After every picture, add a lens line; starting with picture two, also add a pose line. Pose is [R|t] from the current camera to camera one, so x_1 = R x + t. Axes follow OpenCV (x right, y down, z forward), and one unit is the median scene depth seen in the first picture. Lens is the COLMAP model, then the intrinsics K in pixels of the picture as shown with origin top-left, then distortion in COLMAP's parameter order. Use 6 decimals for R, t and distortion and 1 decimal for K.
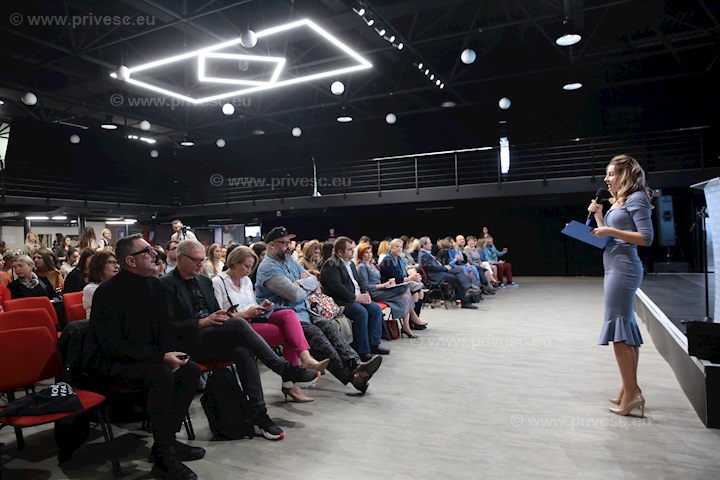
lens RADIAL K [[487.9, 0, 360.0], [0, 487.9, 240.0], [0, 0, 1]] dist [-0.111495, 0.087193]
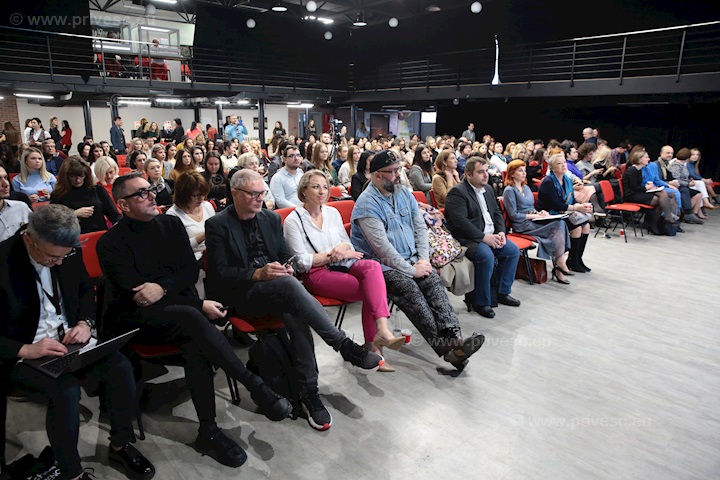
lens RADIAL K [[487.9, 0, 360.0], [0, 487.9, 240.0], [0, 0, 1]] dist [-0.111495, 0.087193]
pose [[0.925336, 0.123381, -0.358511, 0.041564], [-0.034155, 0.968852, 0.245273, -0.030500], [0.377606, -0.214715, 0.900728, 0.097554]]
